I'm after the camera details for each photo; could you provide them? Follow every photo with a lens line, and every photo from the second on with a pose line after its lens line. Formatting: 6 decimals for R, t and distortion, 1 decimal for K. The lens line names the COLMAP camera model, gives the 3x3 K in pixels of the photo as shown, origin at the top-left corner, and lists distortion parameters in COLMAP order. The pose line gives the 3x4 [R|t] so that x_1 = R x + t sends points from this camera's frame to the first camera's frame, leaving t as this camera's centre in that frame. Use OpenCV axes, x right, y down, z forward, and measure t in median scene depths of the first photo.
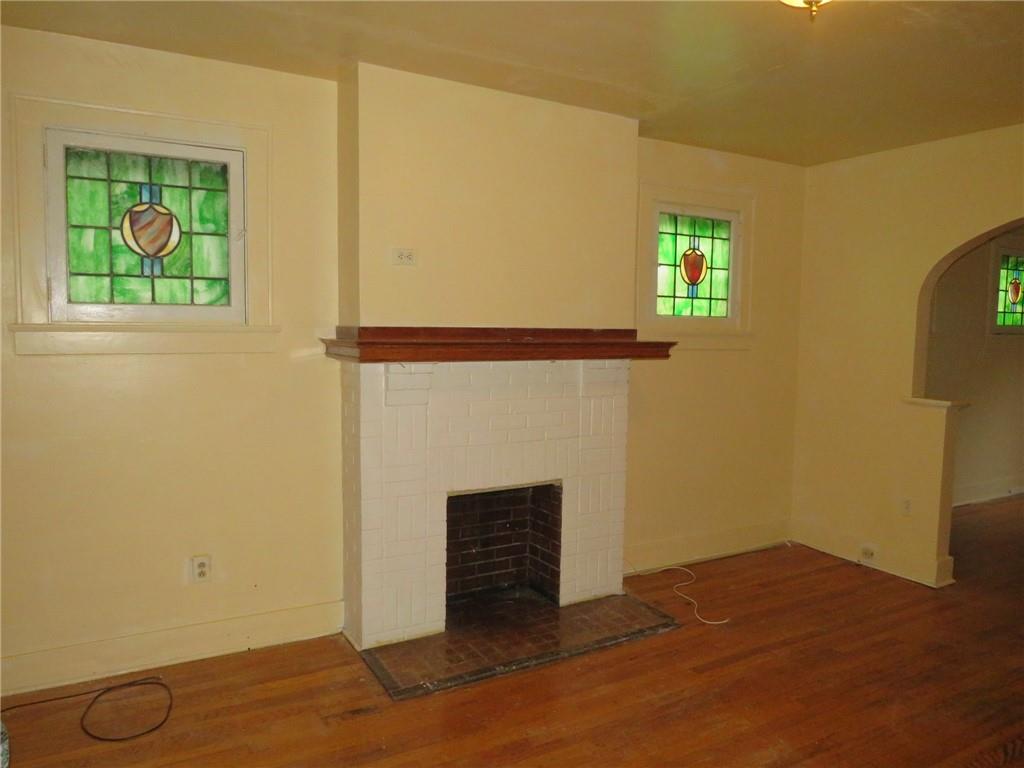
lens RADIAL K [[730.0, 0, 506.7], [0, 730.0, 388.8], [0, 0, 1]] dist [-0.023573, -0.004938]
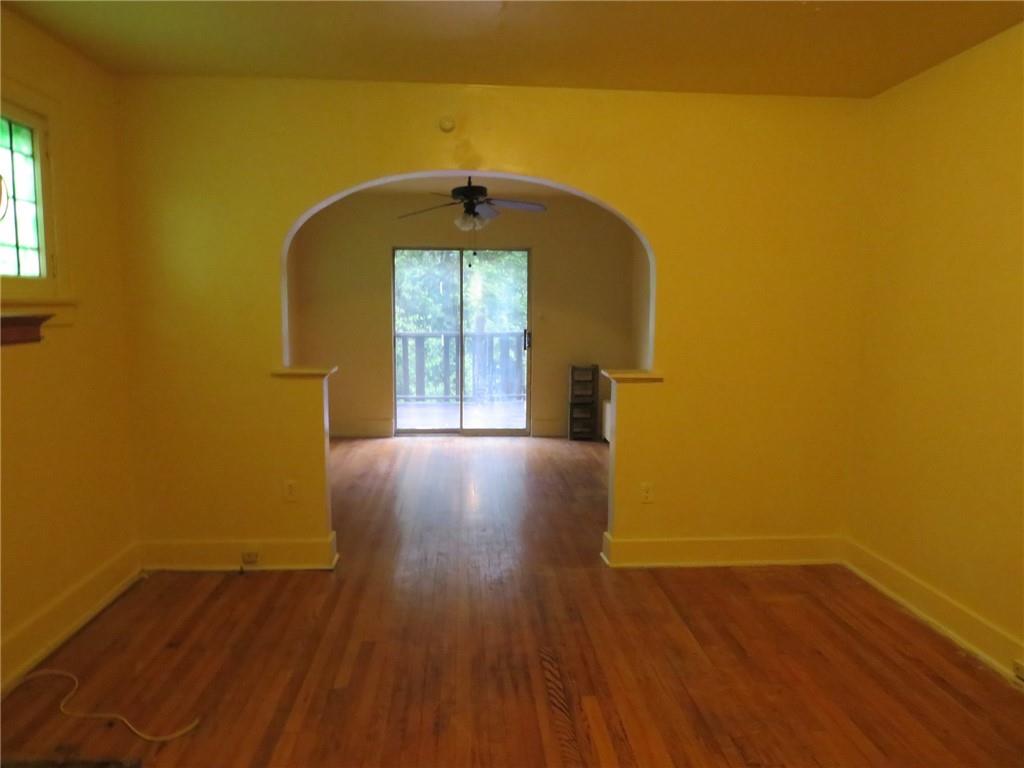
lens RADIAL K [[730.0, 0, 507.4], [0, 730.0, 386.9], [0, 0, 1]] dist [-0.023573, -0.004938]
pose [[0.446340, -0.122104, 0.886494, -0.102498], [0.090449, 0.991729, 0.091058, -0.020863], [-0.890281, 0.039539, 0.453692, 0.337072]]
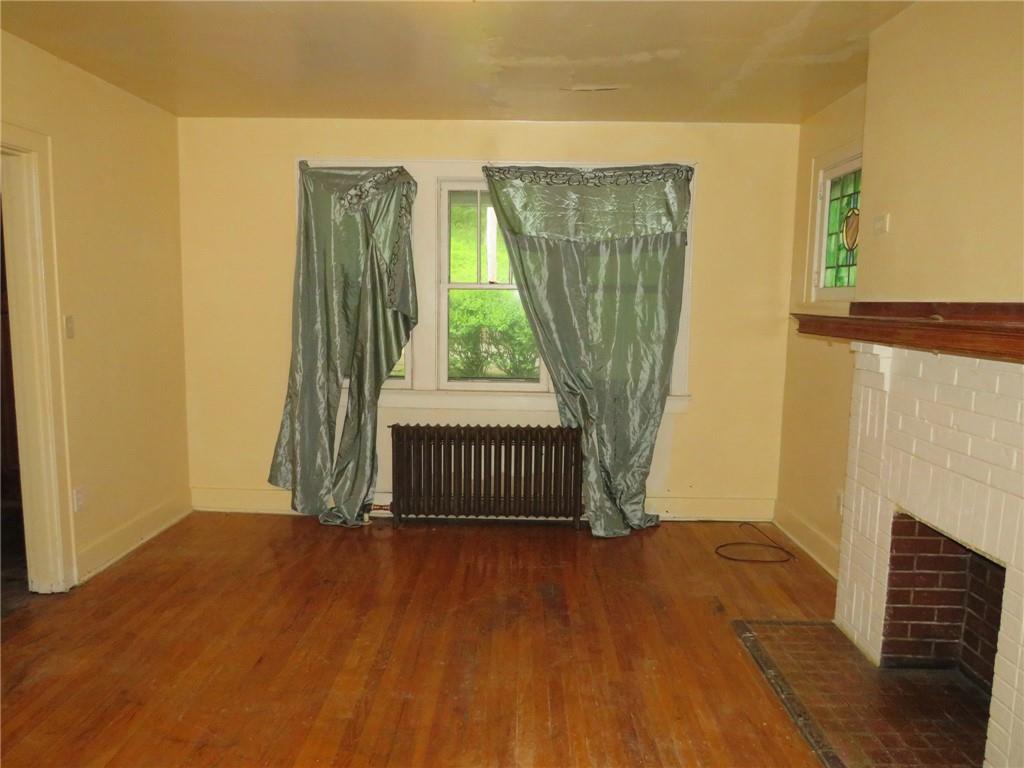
lens RADIAL K [[730.0, 0, 508.0], [0, 730.0, 384.6], [0, 0, 1]] dist [-0.023573, -0.004938]
pose [[-0.511104, 0.076961, -0.856066, 0.625932], [-0.101672, 0.983577, 0.149126, -0.050784], [0.853484, 0.163257, -0.494886, 0.761336]]
